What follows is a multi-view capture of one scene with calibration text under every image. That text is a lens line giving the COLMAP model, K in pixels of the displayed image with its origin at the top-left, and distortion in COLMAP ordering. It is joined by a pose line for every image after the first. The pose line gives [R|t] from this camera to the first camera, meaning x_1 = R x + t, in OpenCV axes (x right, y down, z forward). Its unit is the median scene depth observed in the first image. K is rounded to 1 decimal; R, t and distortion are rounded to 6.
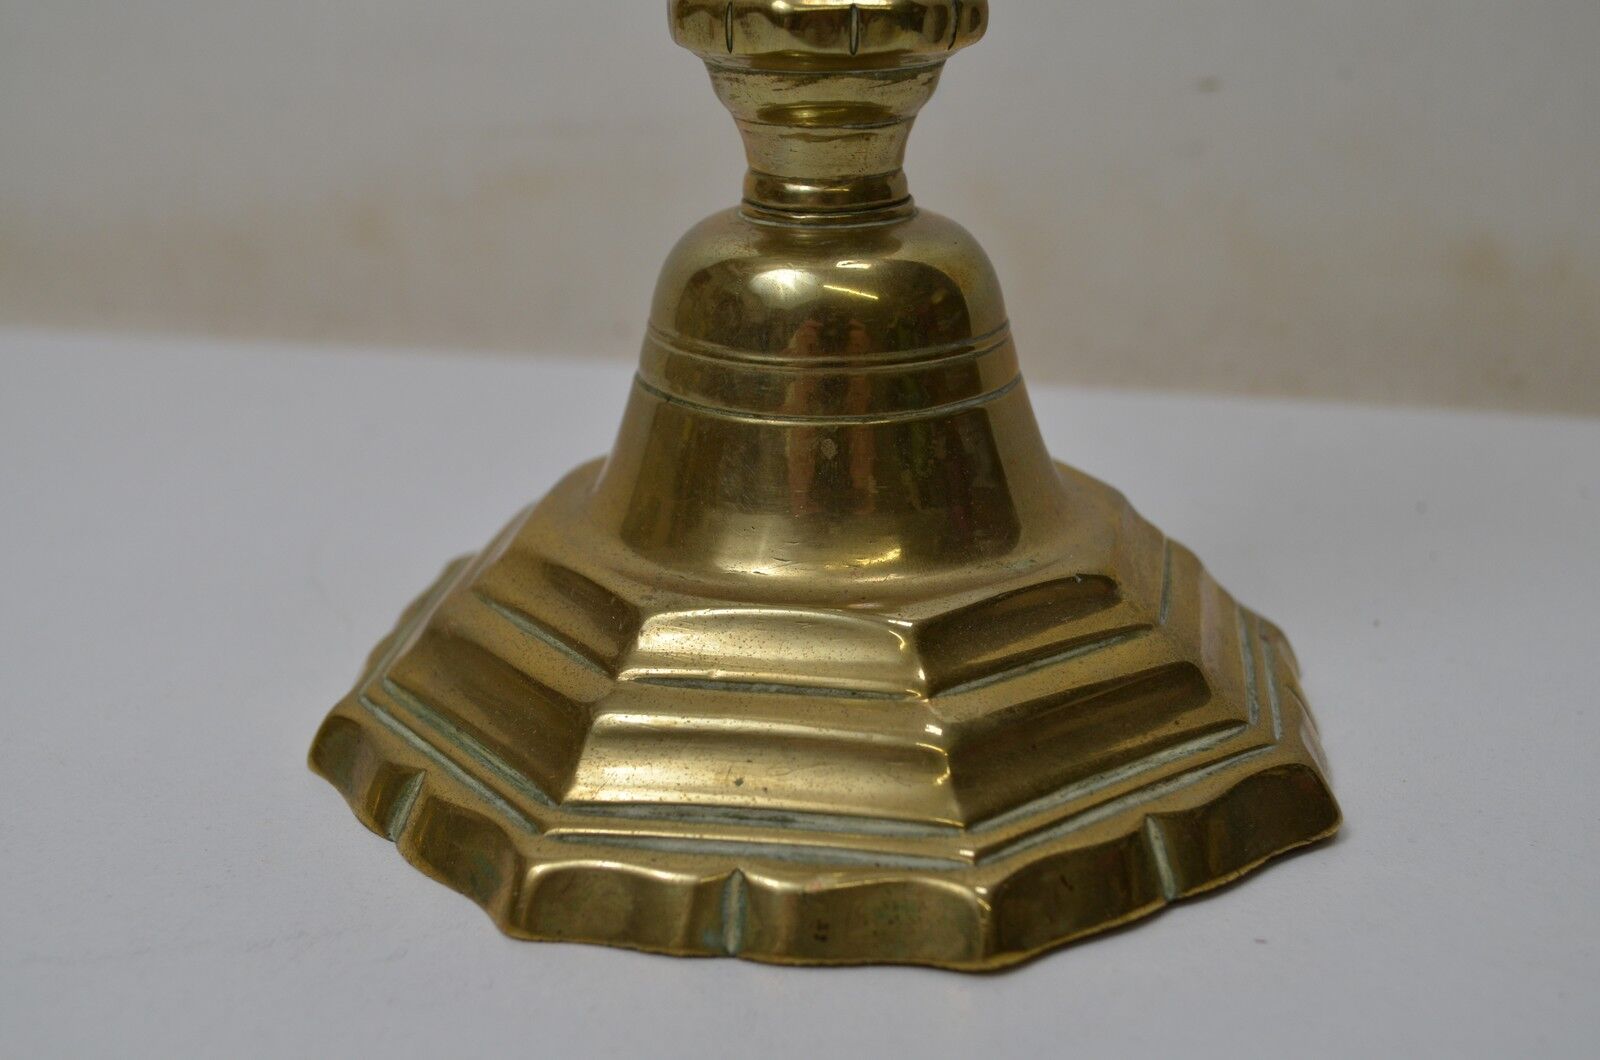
lens RADIAL K [[2111.2, 0, 762.1], [0, 2111.2, 517.5], [0, 0, 1]] dist [0.005831, 0.000000]
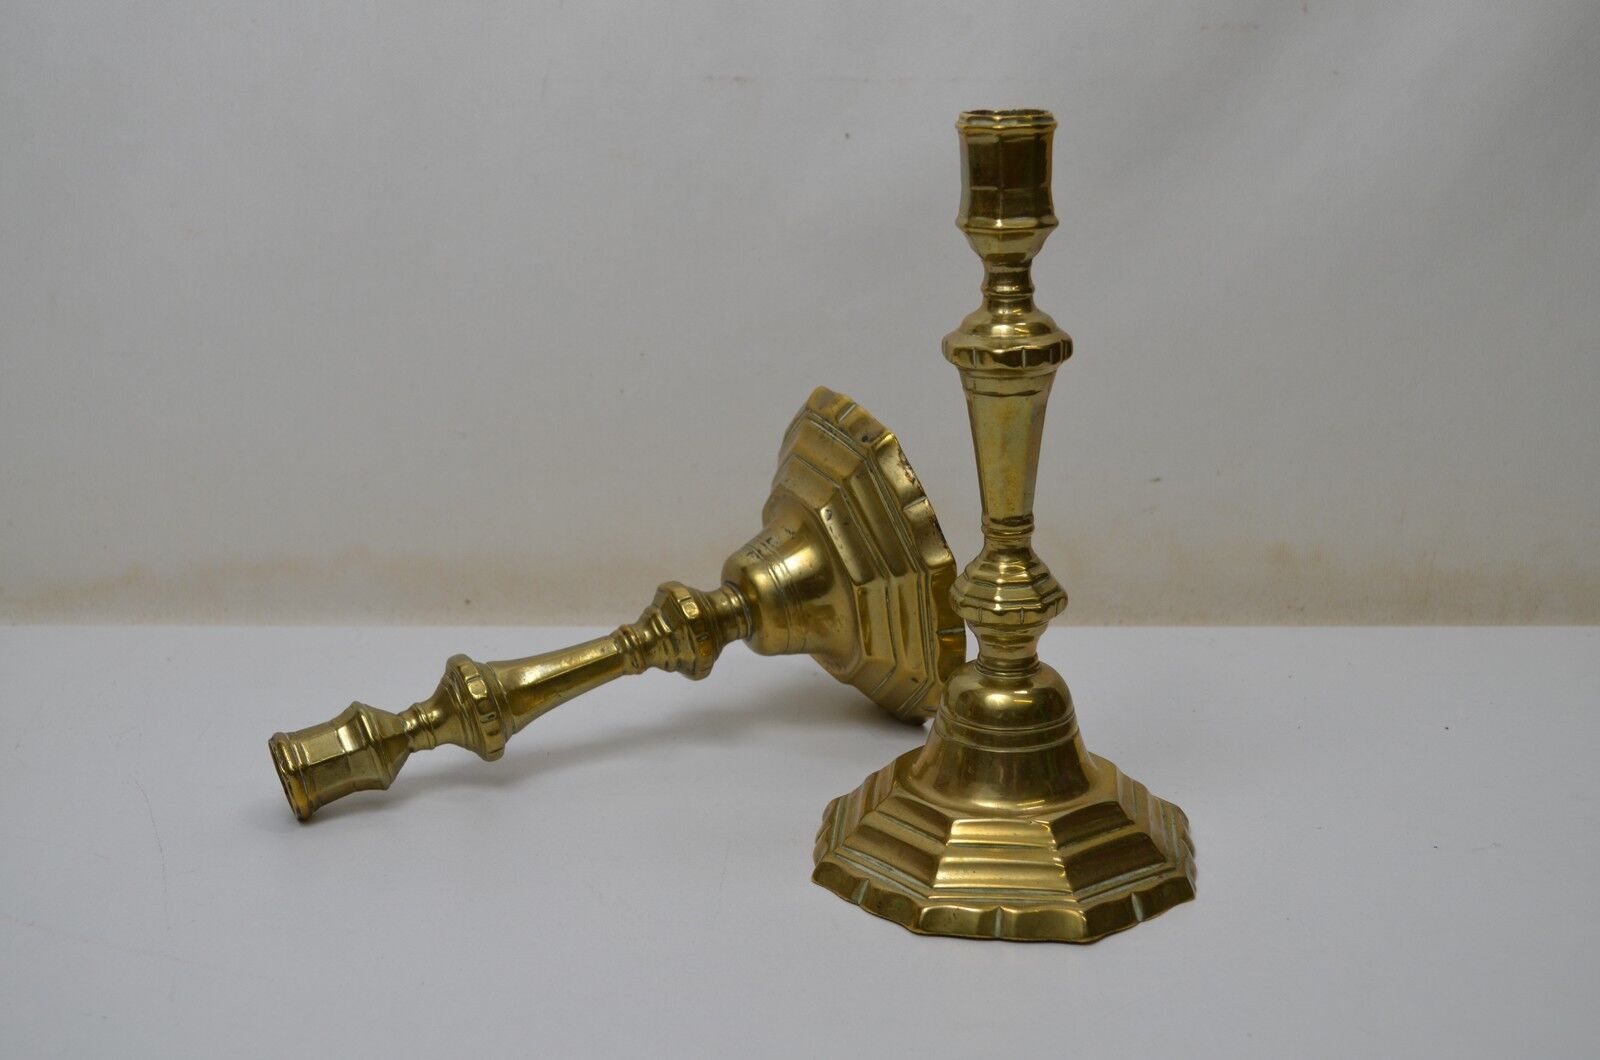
lens RADIAL K [[2111.2, 0, 801.9], [0, 2111.2, 525.1], [0, 0, 1]] dist [0.005831, 0.000000]
pose [[0.998714, -0.012720, 0.049071, -0.390373], [0.016141, 0.997419, -0.069965, -0.154685], [-0.048055, 0.070667, 0.996342, -1.830743]]
